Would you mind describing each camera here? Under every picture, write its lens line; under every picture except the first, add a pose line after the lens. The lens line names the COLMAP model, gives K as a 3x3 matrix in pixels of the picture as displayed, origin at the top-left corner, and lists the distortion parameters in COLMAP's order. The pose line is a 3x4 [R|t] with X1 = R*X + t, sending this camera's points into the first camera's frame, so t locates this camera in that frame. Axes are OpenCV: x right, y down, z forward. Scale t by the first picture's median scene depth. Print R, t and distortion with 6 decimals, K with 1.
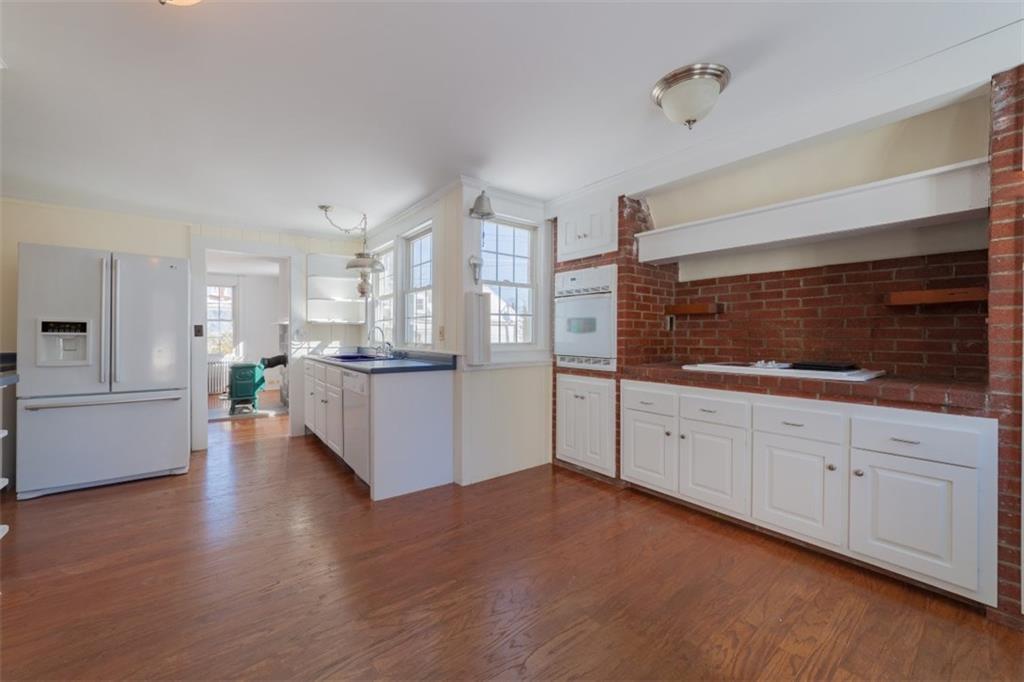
lens RADIAL K [[397.7, 0, 506.3], [0, 397.7, 335.9], [0, 0, 1]] dist [-0.001509, -0.000104]
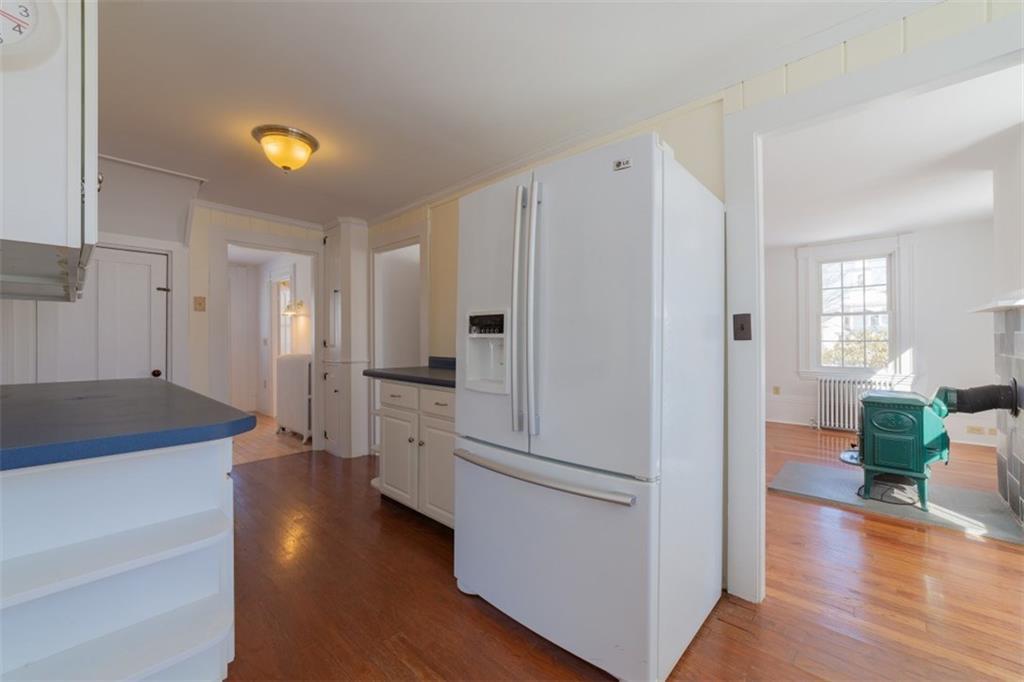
lens RADIAL K [[408.2, 0, 510.8], [0, 408.2, 337.5], [0, 0, 1]] dist [-0.000494, -0.000056]
pose [[0.175129, -0.011743, -0.984475, -0.407801], [0.002461, 0.999931, -0.011490, 0.003341], [0.984542, -0.000410, 0.175146, 0.727345]]
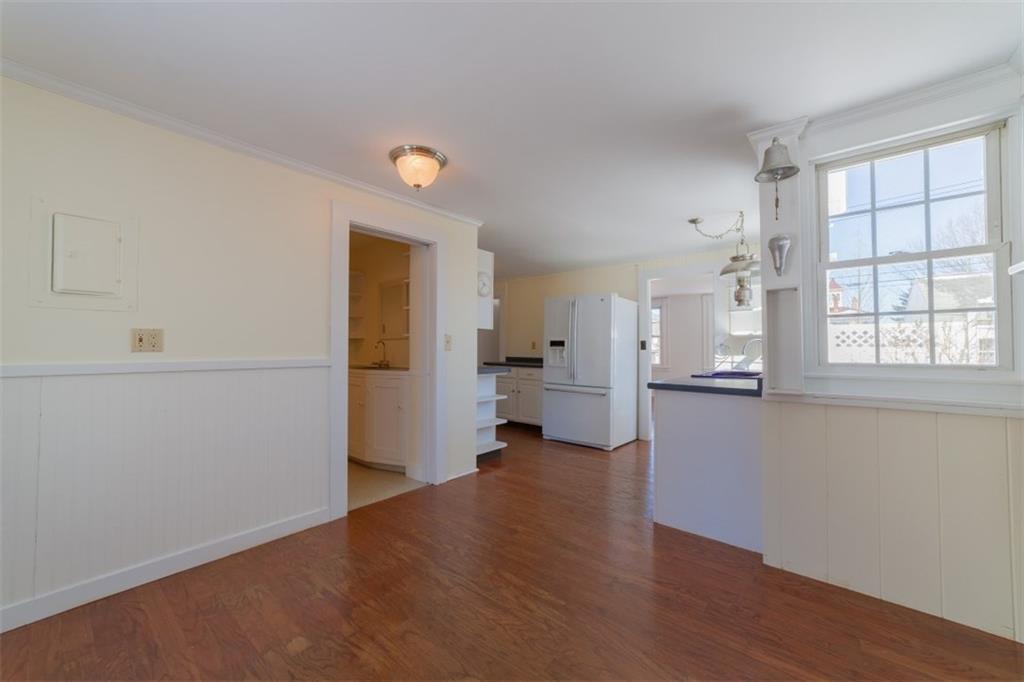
lens RADIAL K [[397.7, 0, 506.3], [0, 397.7, 335.9], [0, 0, 1]] dist [-0.001509, -0.000104]
pose [[0.206506, -0.028547, -0.978029, 0.411446], [-0.003243, 0.999549, -0.029860, -0.003301], [0.978440, 0.009338, 0.206321, 0.334674]]
